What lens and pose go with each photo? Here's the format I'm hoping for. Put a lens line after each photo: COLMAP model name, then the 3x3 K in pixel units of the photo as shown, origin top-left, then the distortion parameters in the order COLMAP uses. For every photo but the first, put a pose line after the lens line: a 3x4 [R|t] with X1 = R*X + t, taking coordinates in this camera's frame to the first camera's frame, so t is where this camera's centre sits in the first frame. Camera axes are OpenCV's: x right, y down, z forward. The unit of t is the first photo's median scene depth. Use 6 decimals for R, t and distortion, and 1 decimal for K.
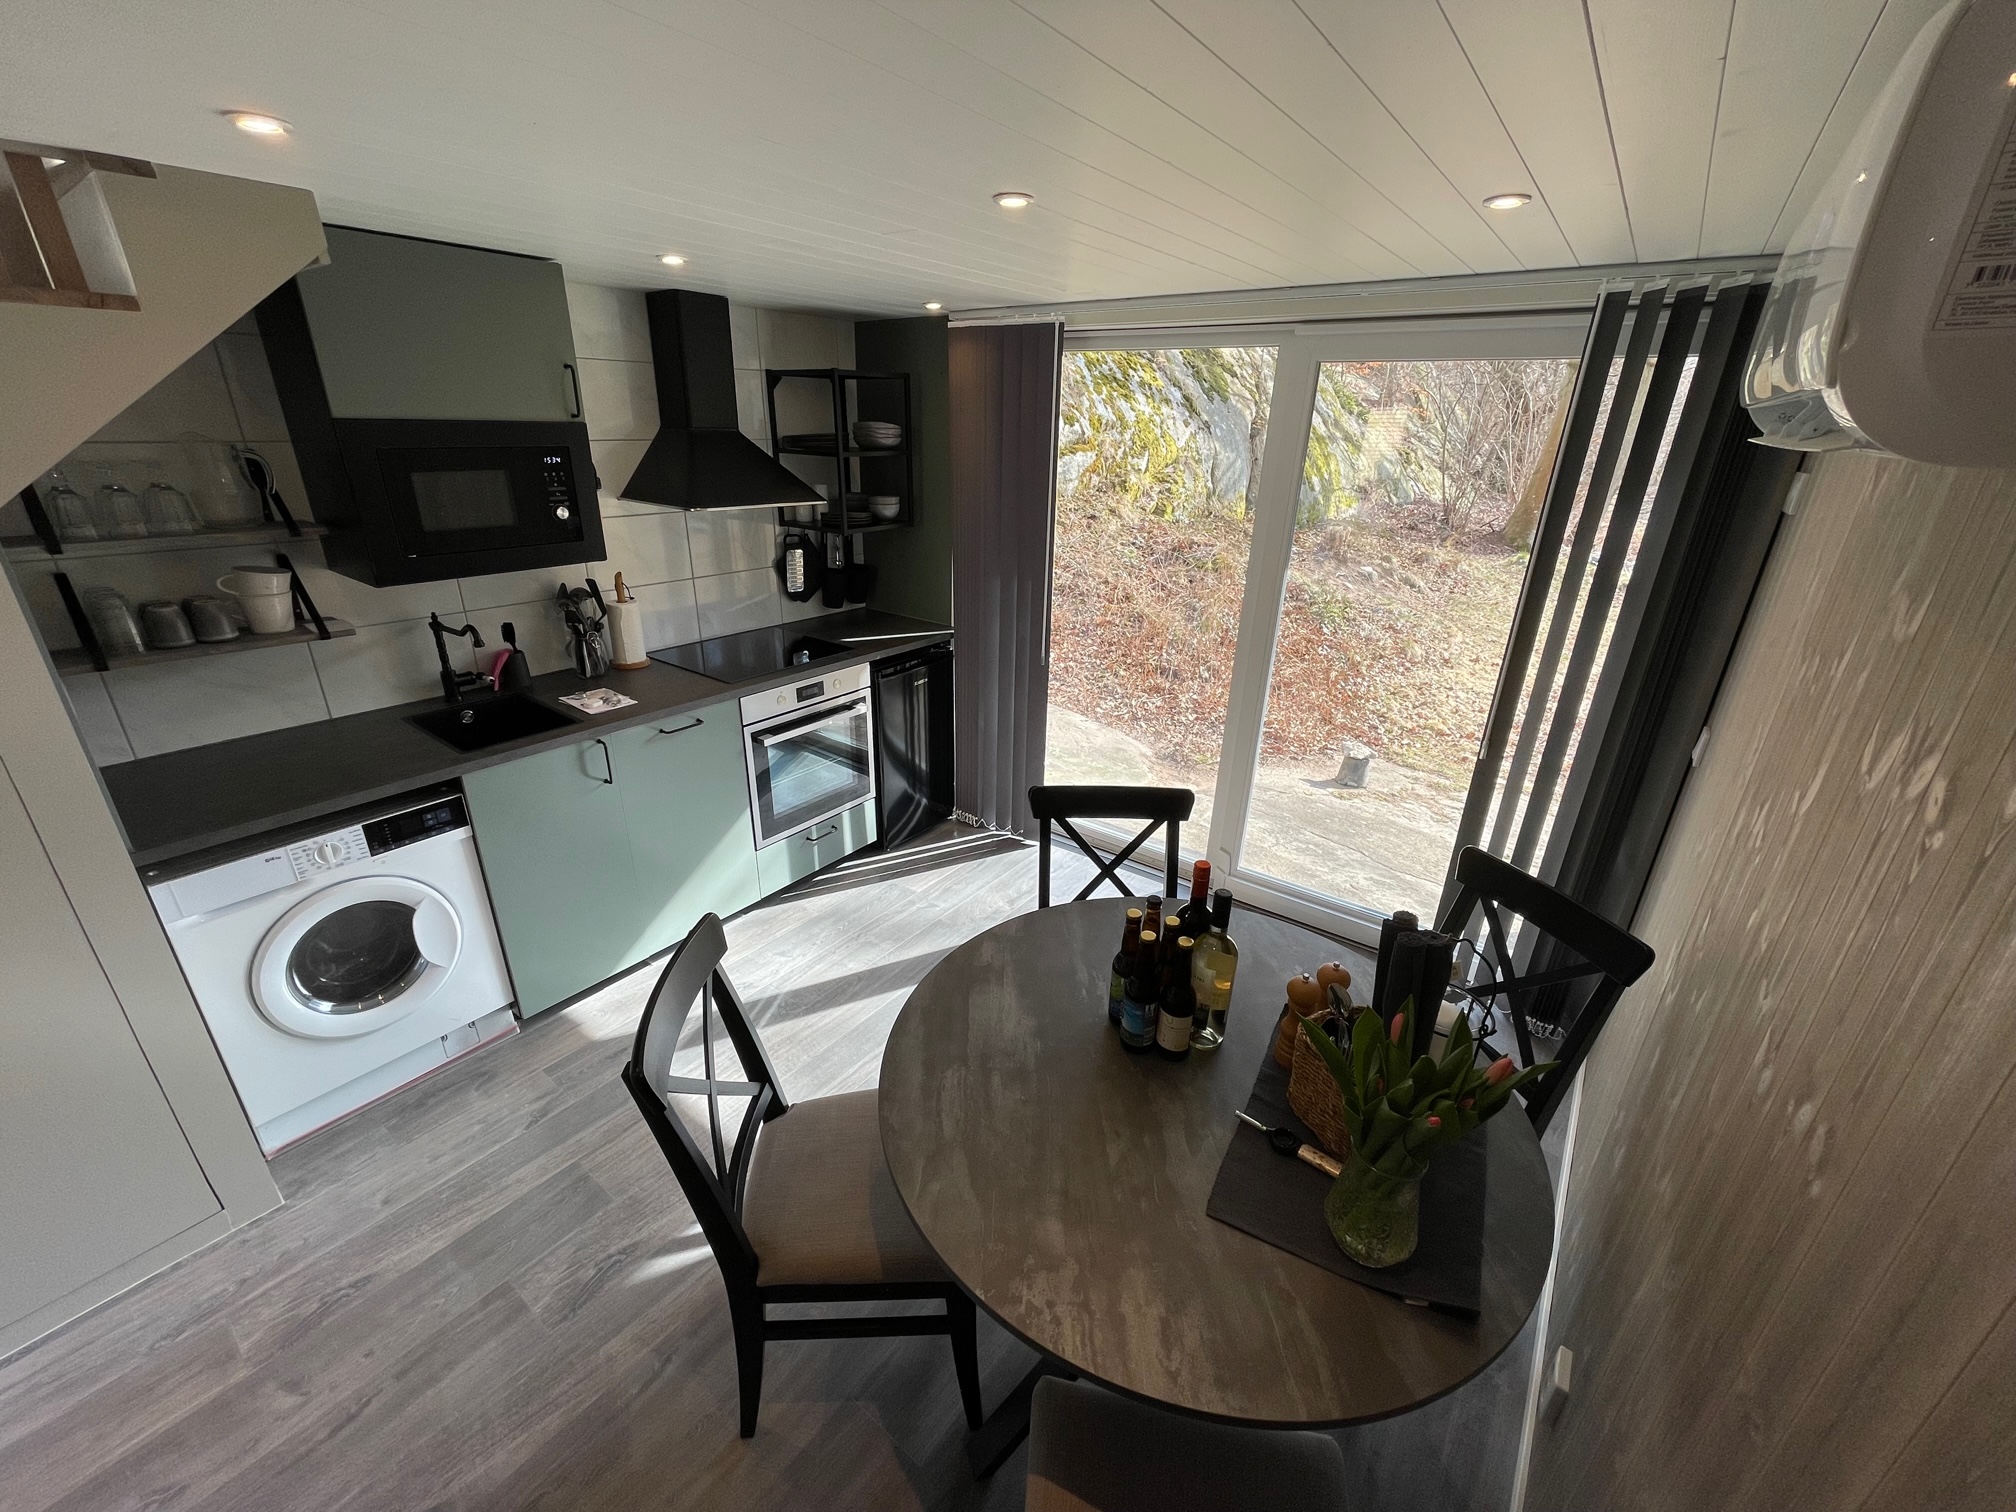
lens RADIAL K [[810.9, 0, 1011.6], [0, 810.9, 752.3], [0, 0, 1]] dist [-0.006741, 0.000822]
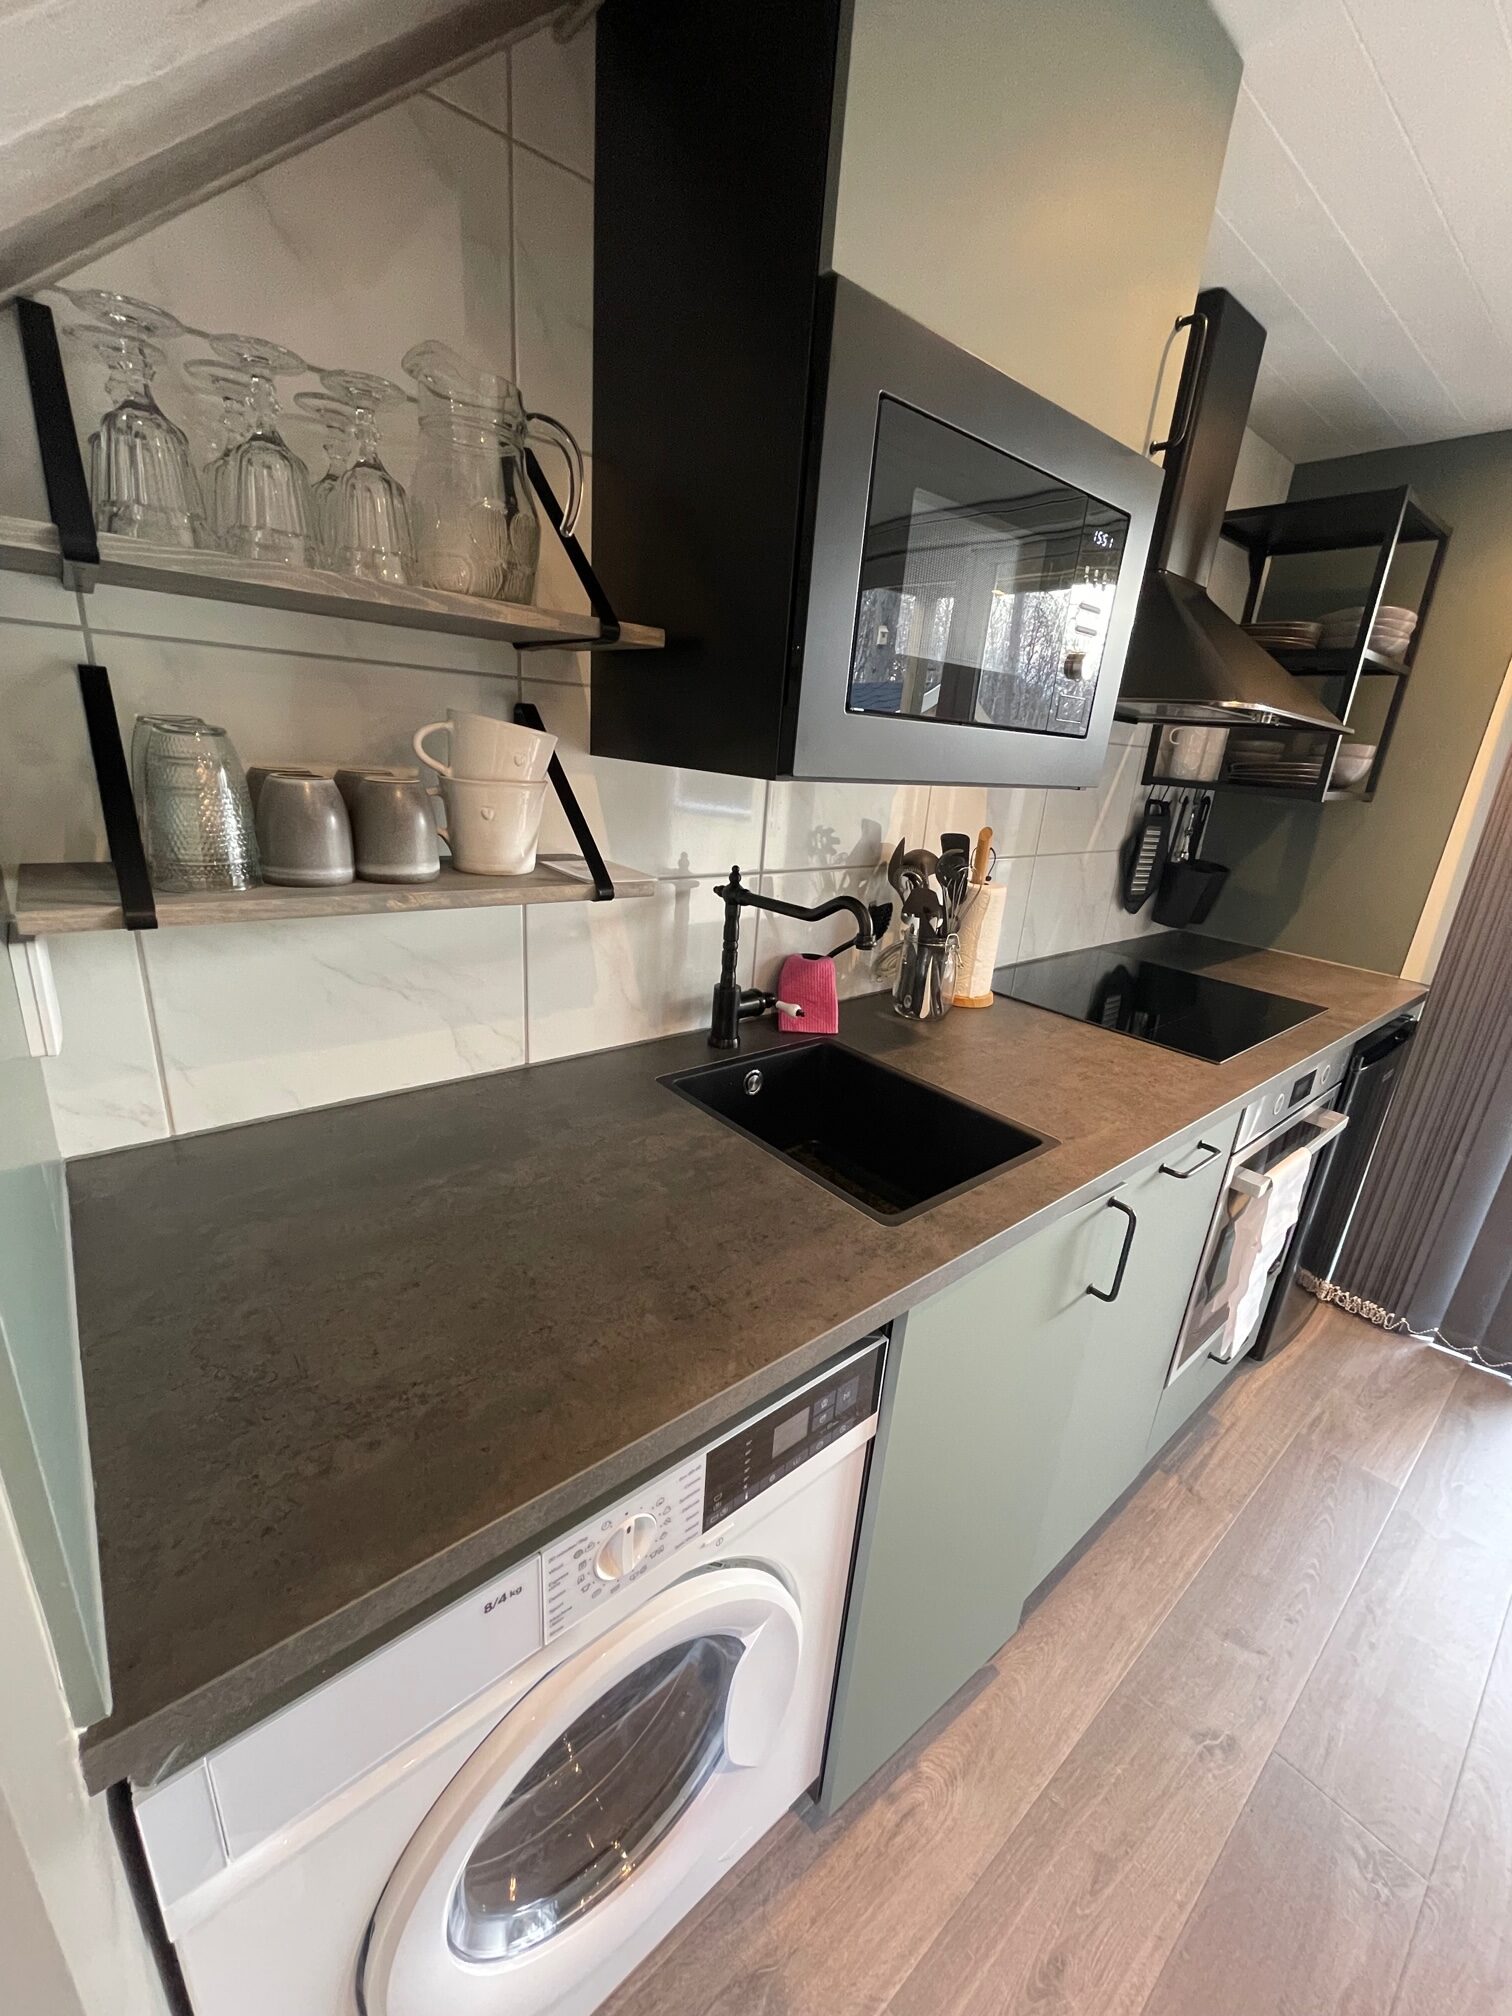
lens RADIAL K [[810.9, 0, 755.3], [0, 810.9, 1009.0], [0, 0, 1]] dist [-0.006741, 0.000822]
pose [[0.974224, 0.113988, -0.194664, -0.474993], [-0.128138, 0.989837, -0.061672, -0.047267], [0.185656, 0.085026, 0.978929, 0.422932]]
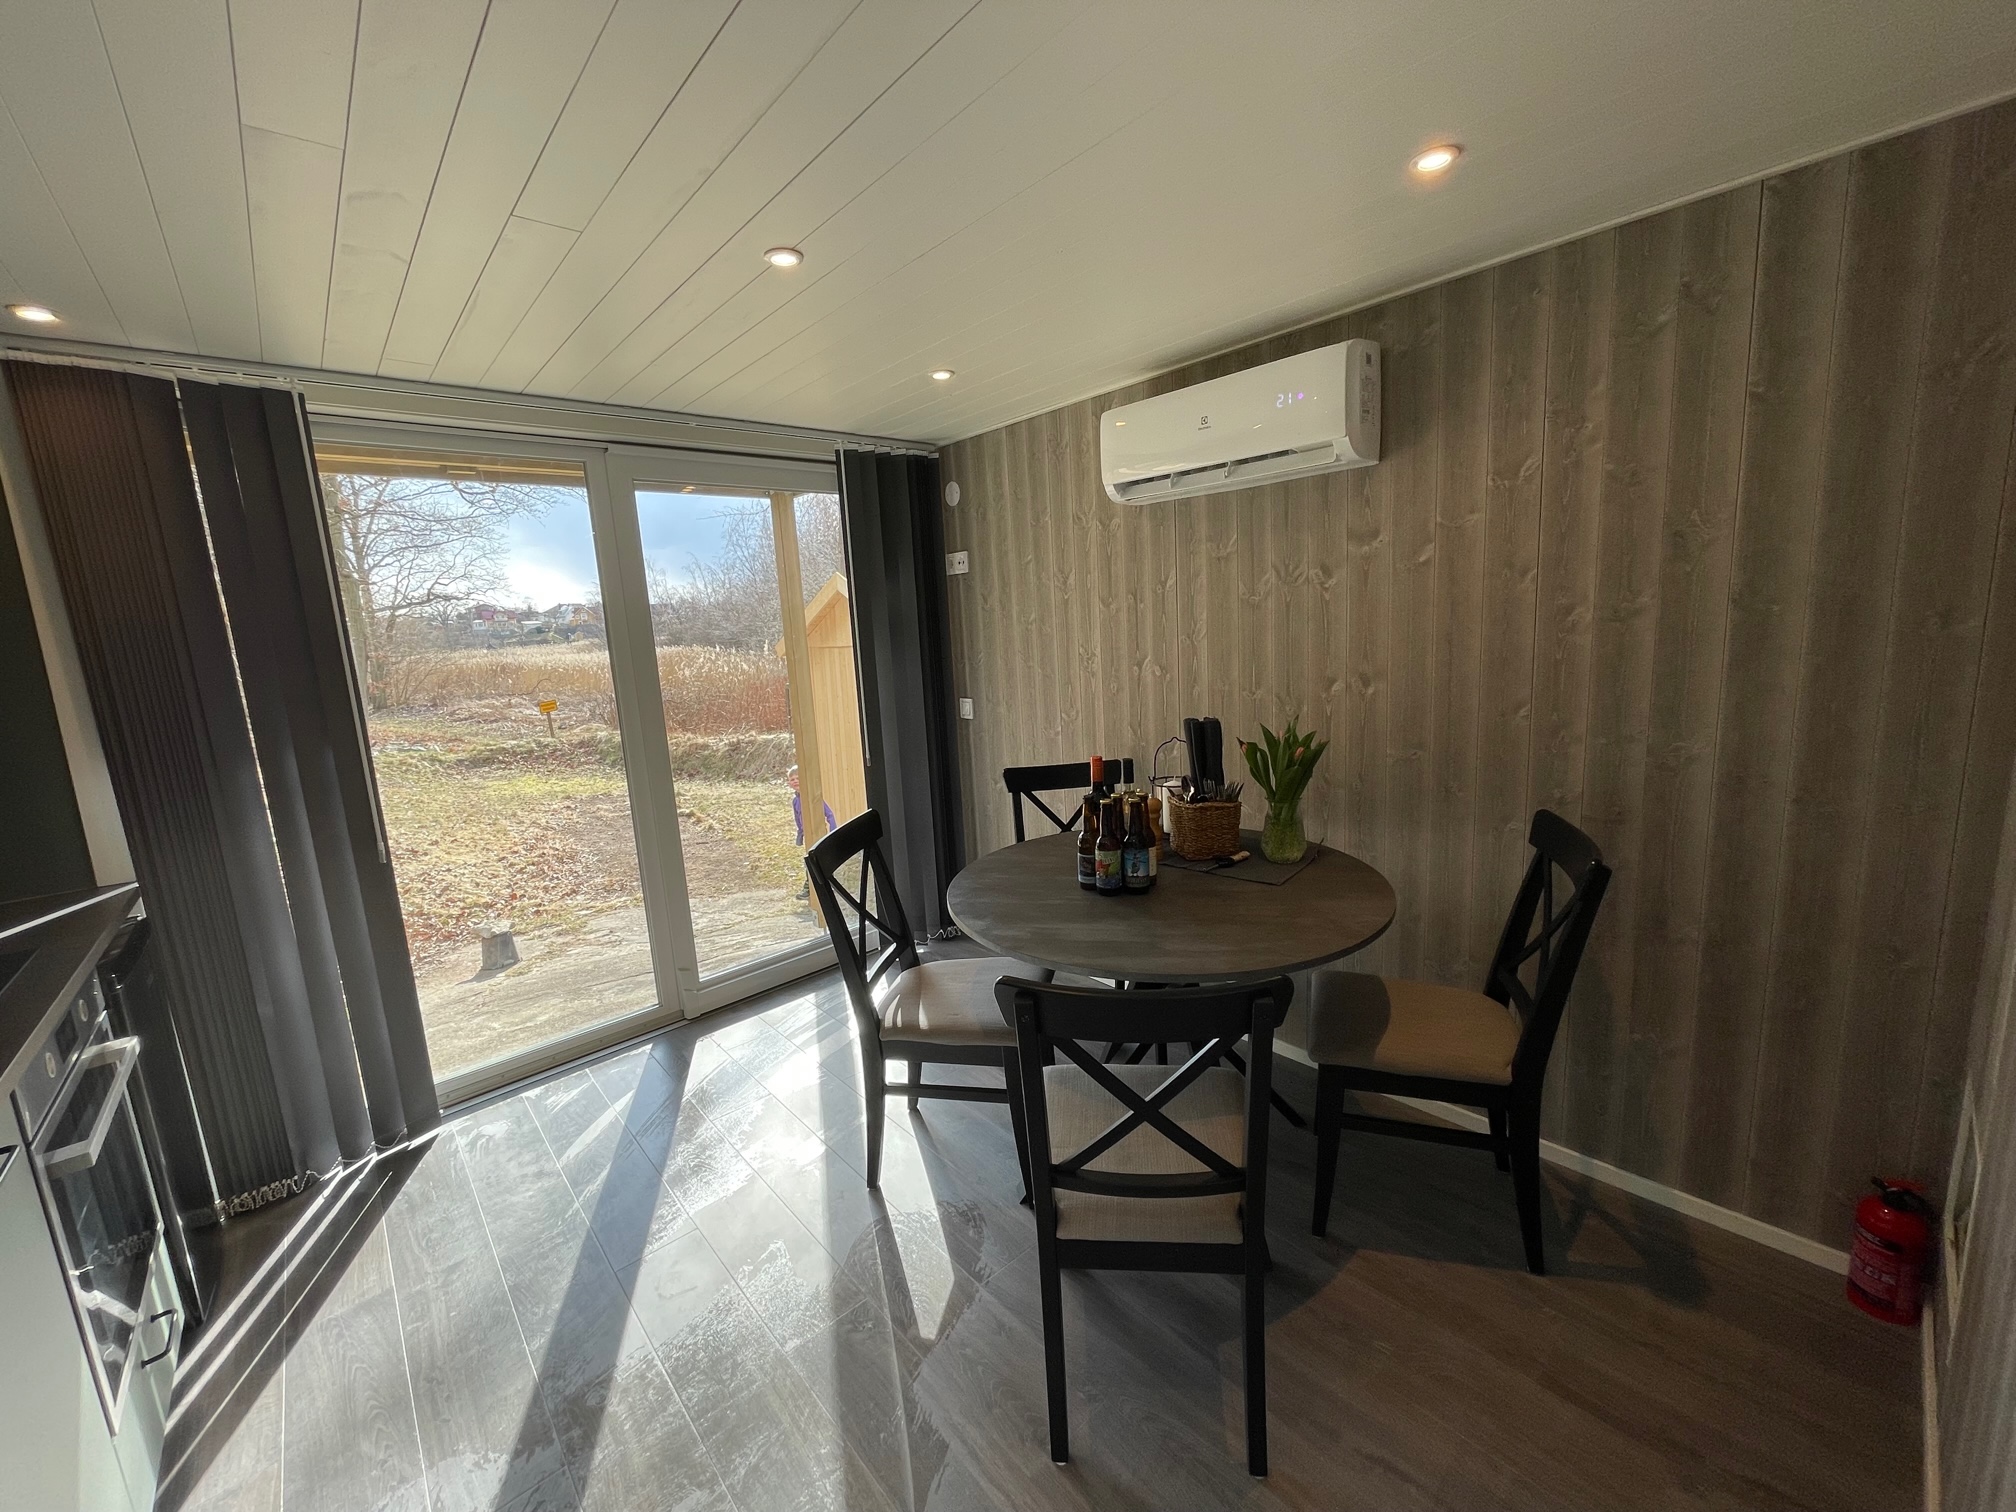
lens RADIAL K [[810.9, 0, 1005.5], [0, 810.9, 752.9], [0, 0, 1]] dist [-0.006741, 0.000822]
pose [[0.194473, -0.194267, 0.961478, -0.530980], [0.428317, 0.898628, 0.094935, -0.033639], [-0.882454, 0.393355, 0.257967, 0.349659]]
